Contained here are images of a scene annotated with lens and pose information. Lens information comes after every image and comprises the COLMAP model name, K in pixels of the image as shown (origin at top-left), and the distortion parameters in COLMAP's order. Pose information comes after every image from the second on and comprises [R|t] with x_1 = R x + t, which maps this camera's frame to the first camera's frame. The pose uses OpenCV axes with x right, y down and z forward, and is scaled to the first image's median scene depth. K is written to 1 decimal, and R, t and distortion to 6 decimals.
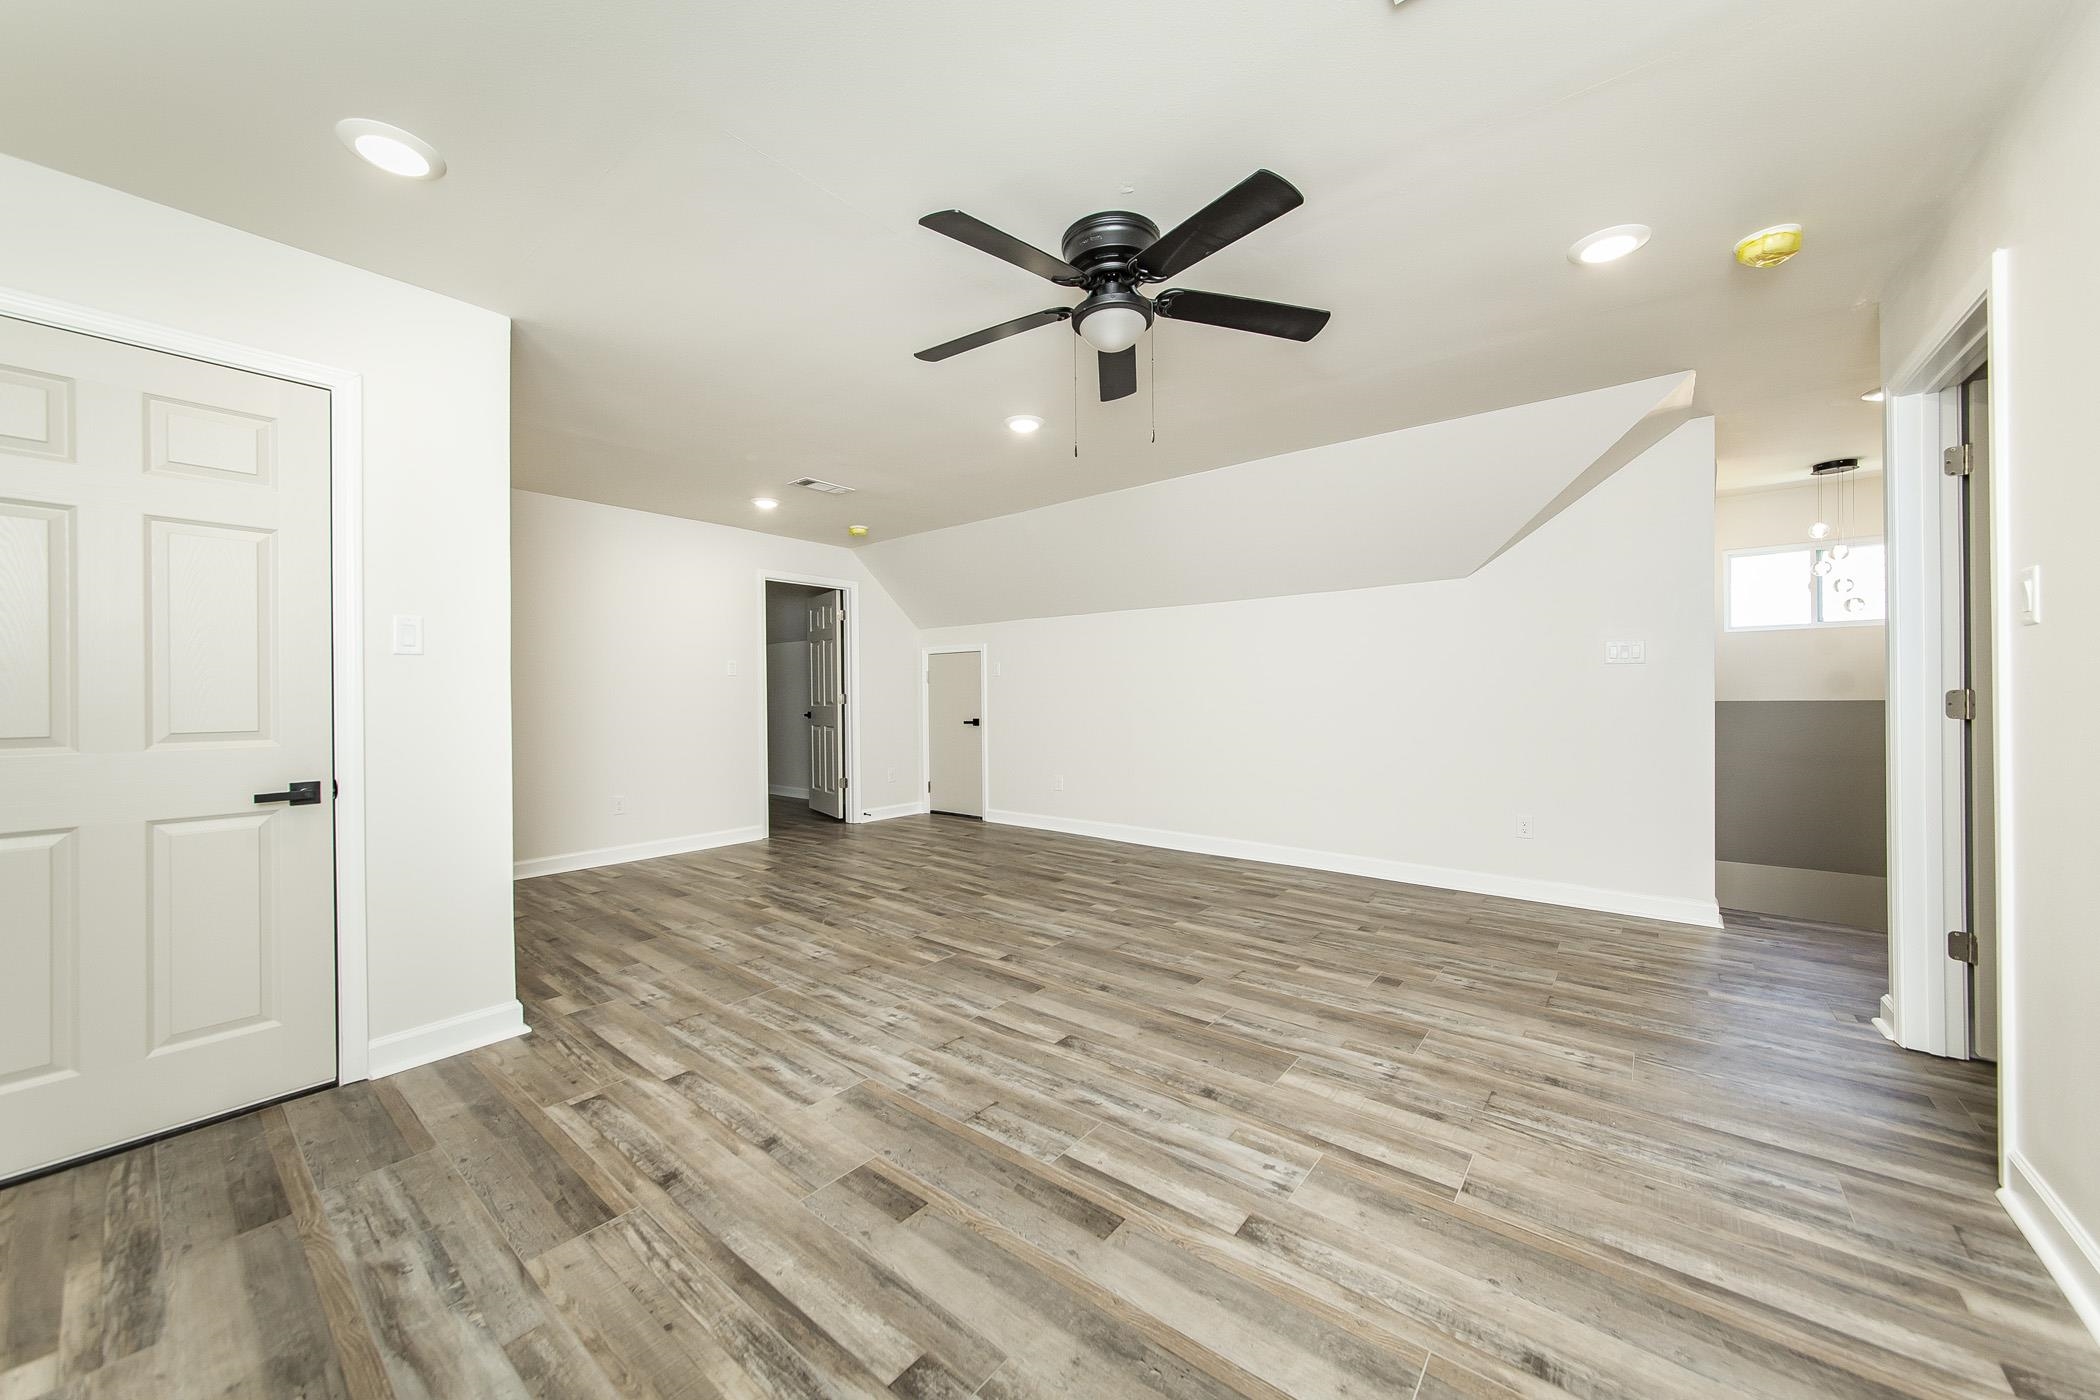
lens RADIAL K [[746.5, 0, 1030.5], [0, 746.5, 736.8], [0, 0, 1]] dist [0.007862, -0.003072]
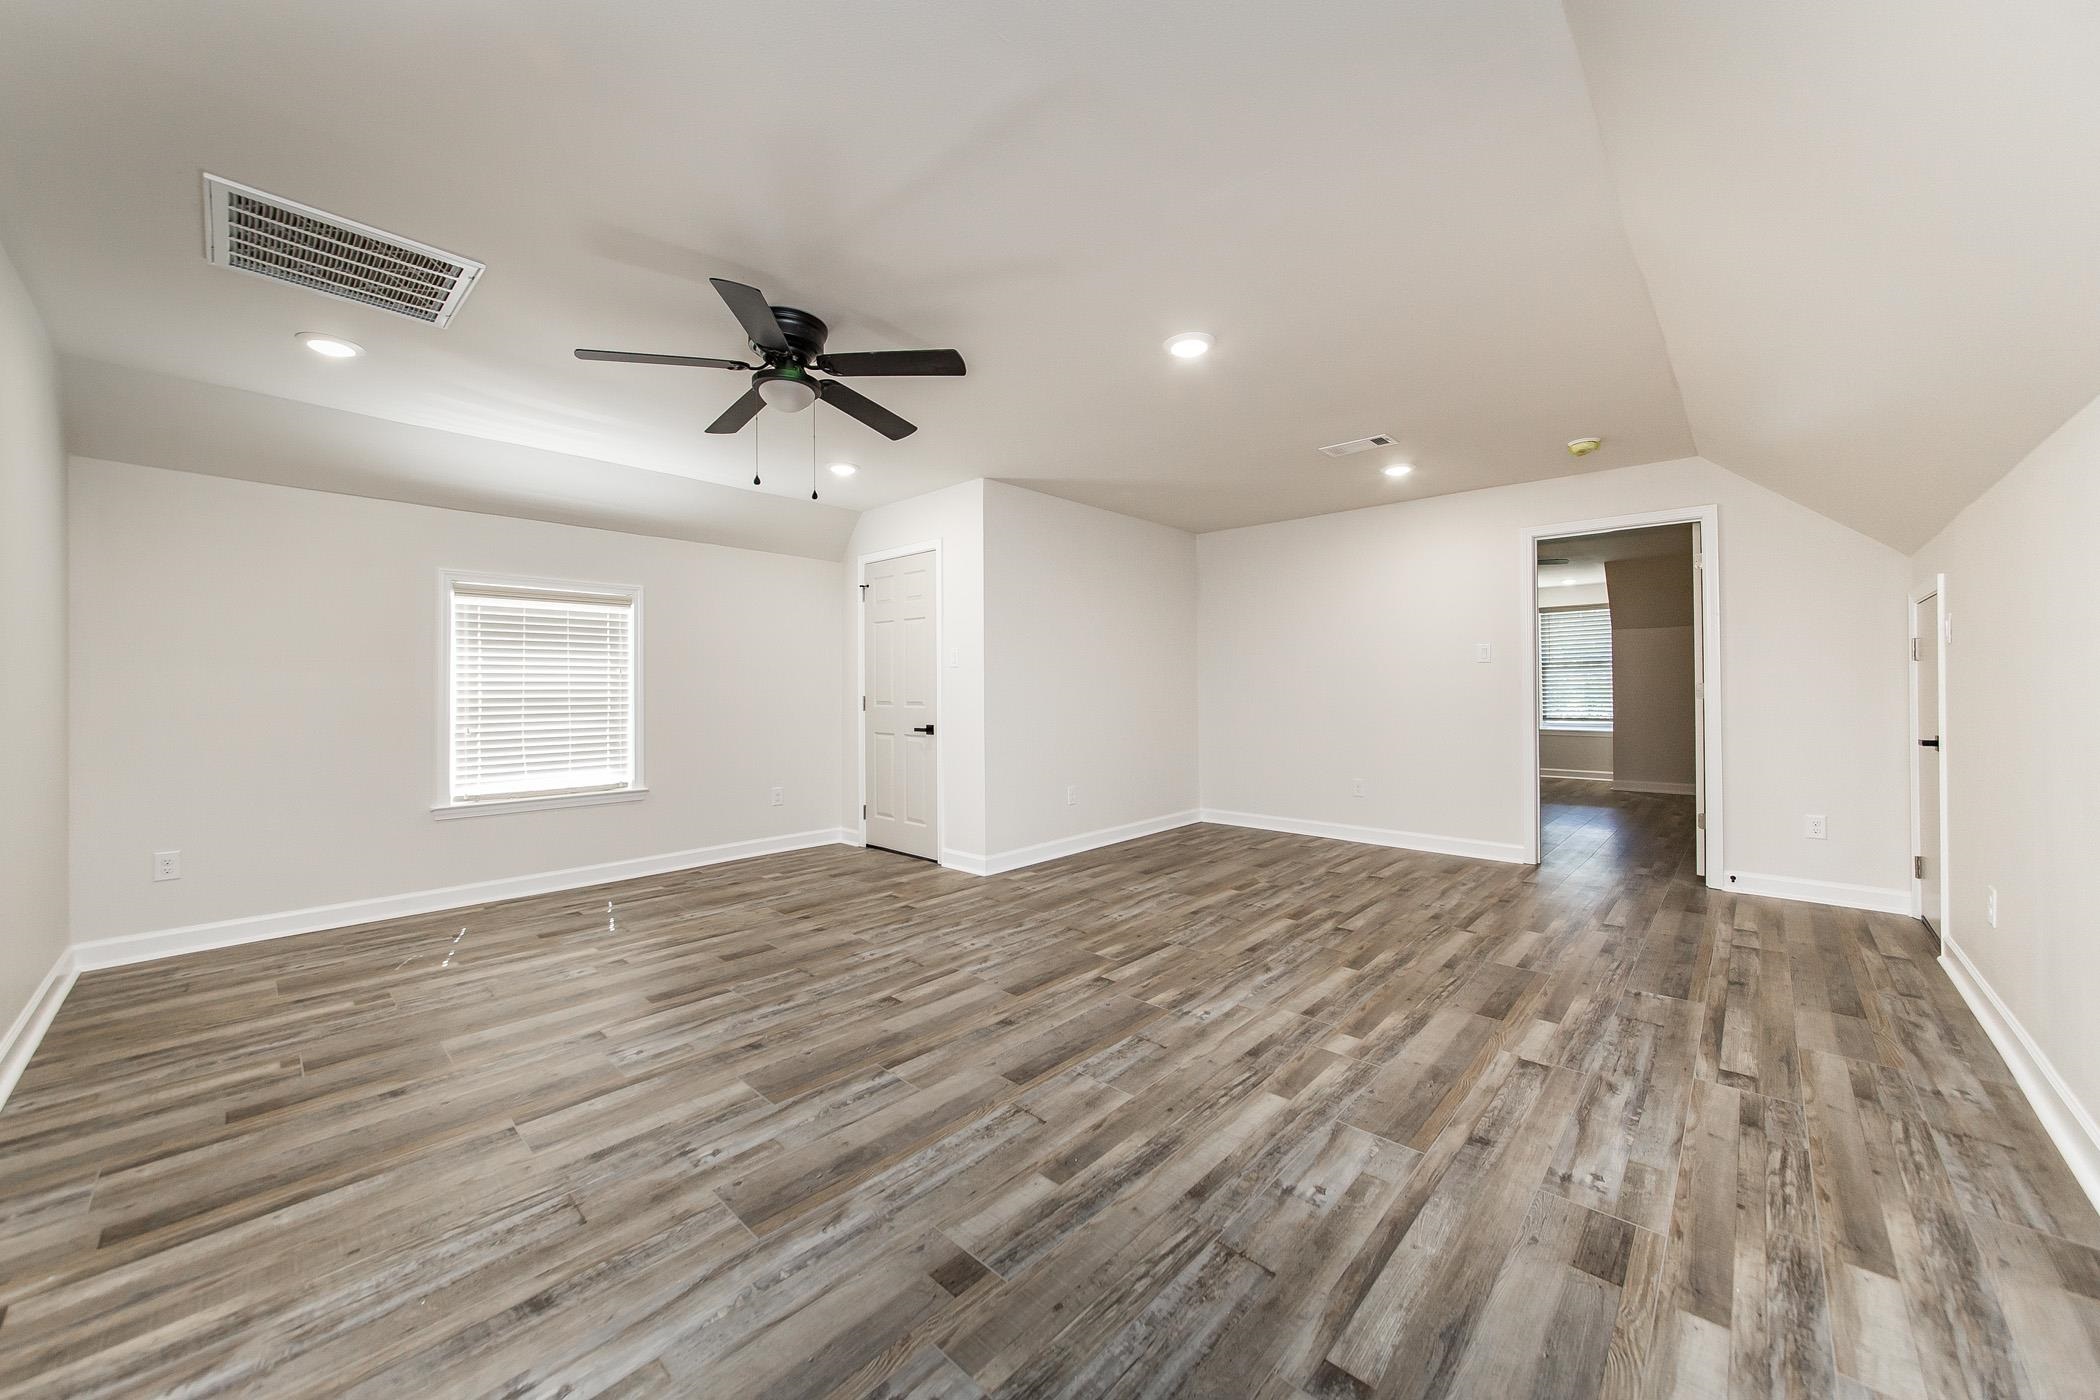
lens RADIAL K [[762.9, 0, 1051.1], [0, 762.9, 680.1], [0, 0, 1]] dist [-0.001075, -0.000023]
pose [[-0.057797, -0.005160, -0.998315, 0.937750], [-0.051393, 0.998676, -0.002187, -0.061773], [0.997005, 0.051180, -0.057986, 1.026686]]
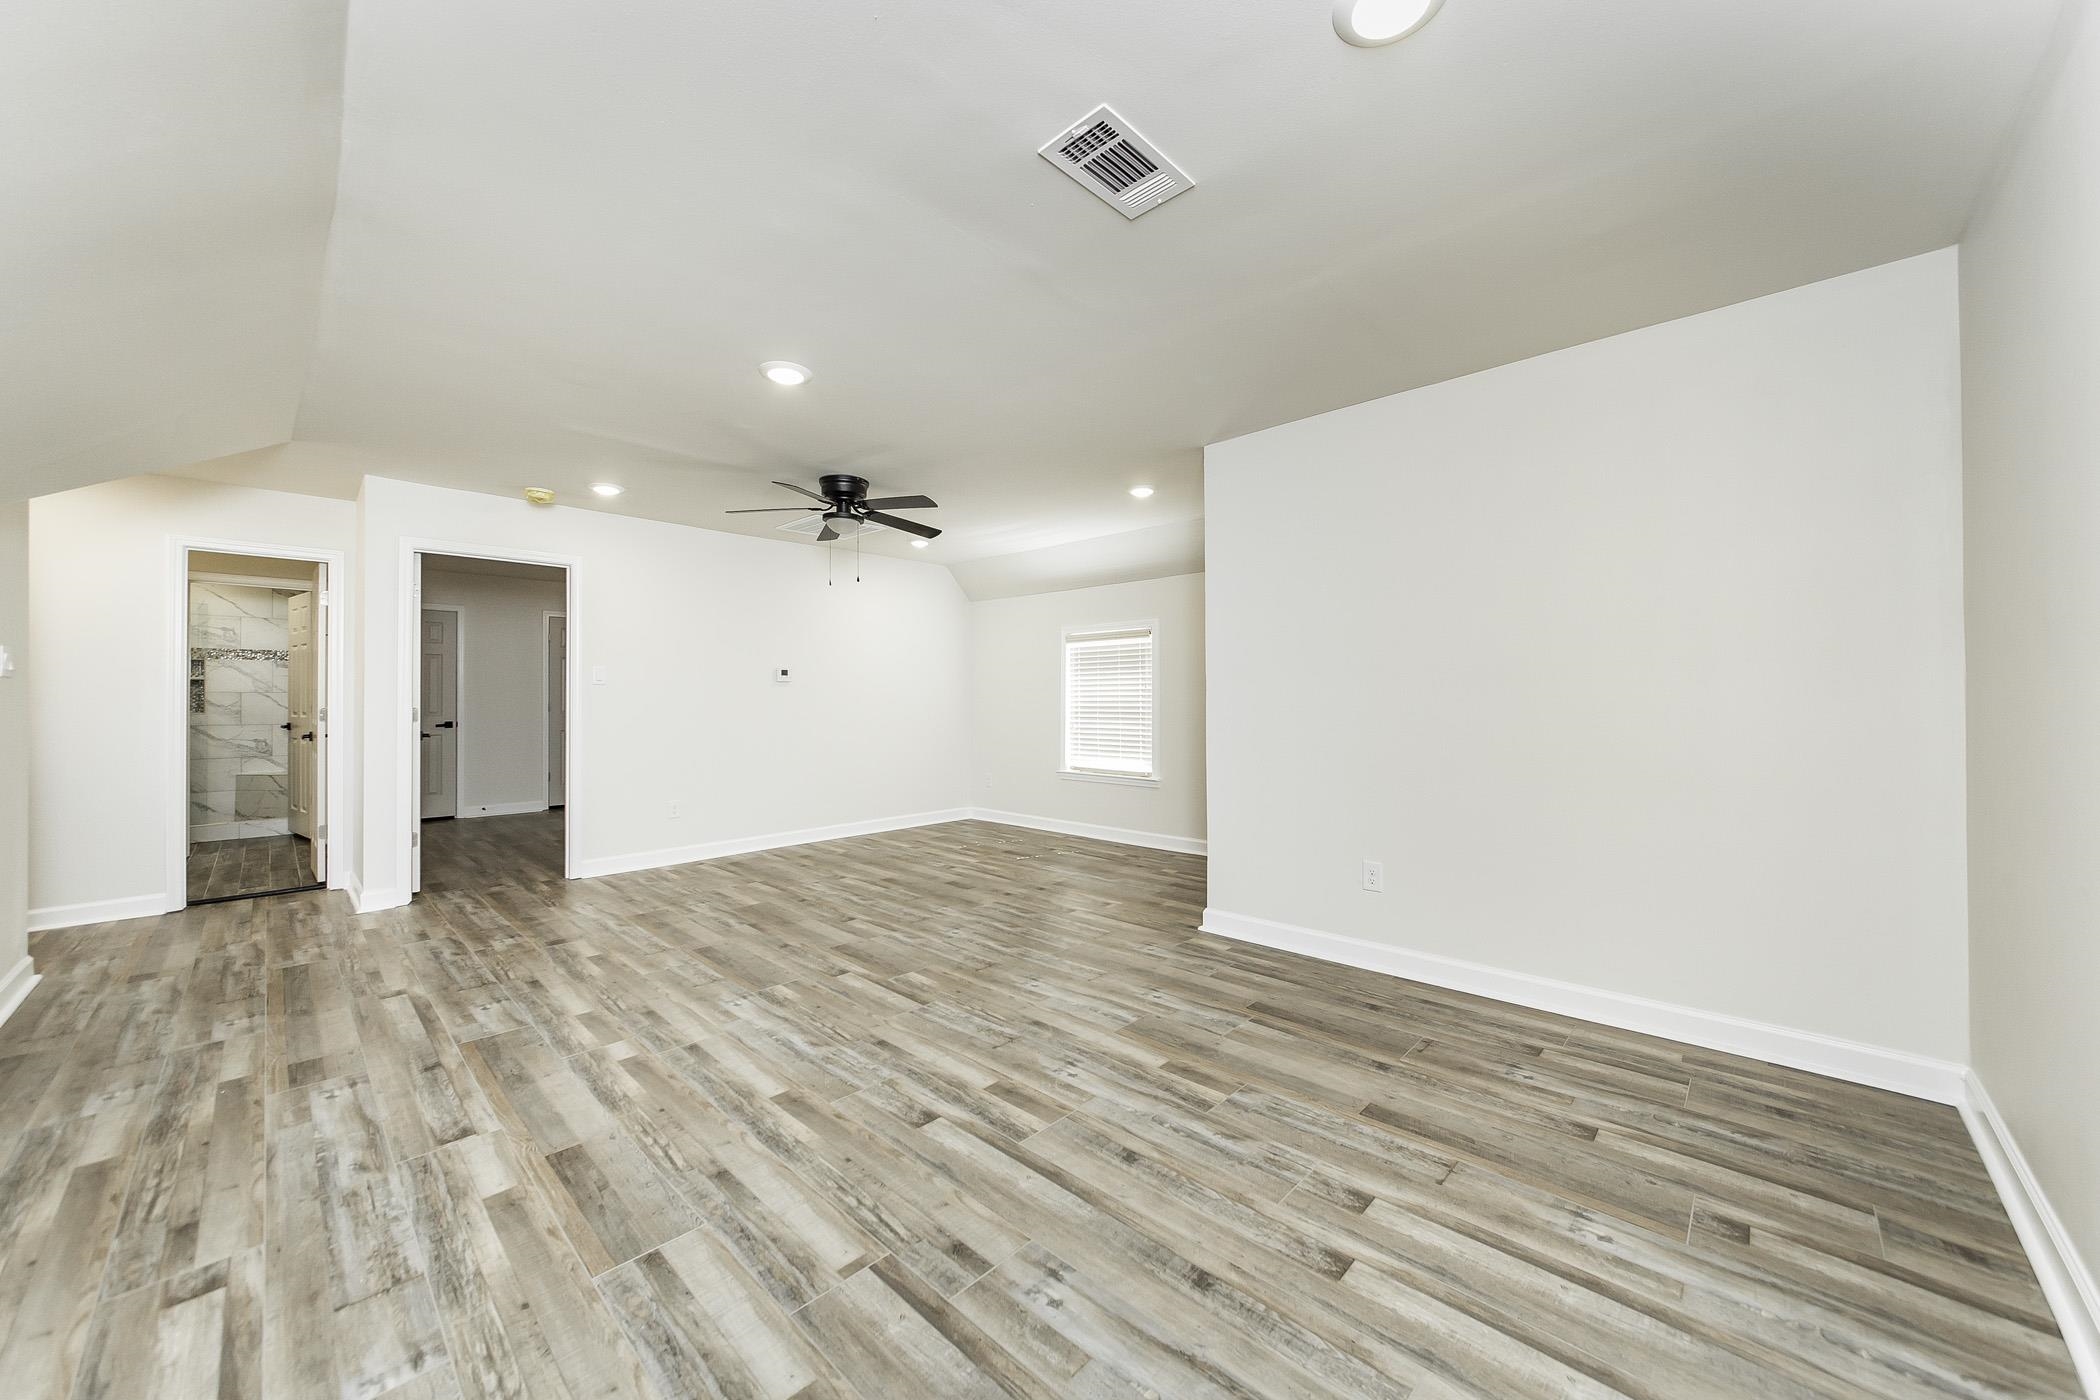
lens RADIAL K [[759.8, 0, 1033.2], [0, 759.8, 694.9], [0, 0, 1]] dist [-0.013812, 0.007362]
pose [[-0.996259, 0.014876, 0.085125, -0.397818], [0.019352, 0.998460, 0.051998, -0.124918], [-0.084220, 0.053451, -0.995013, 2.065661]]
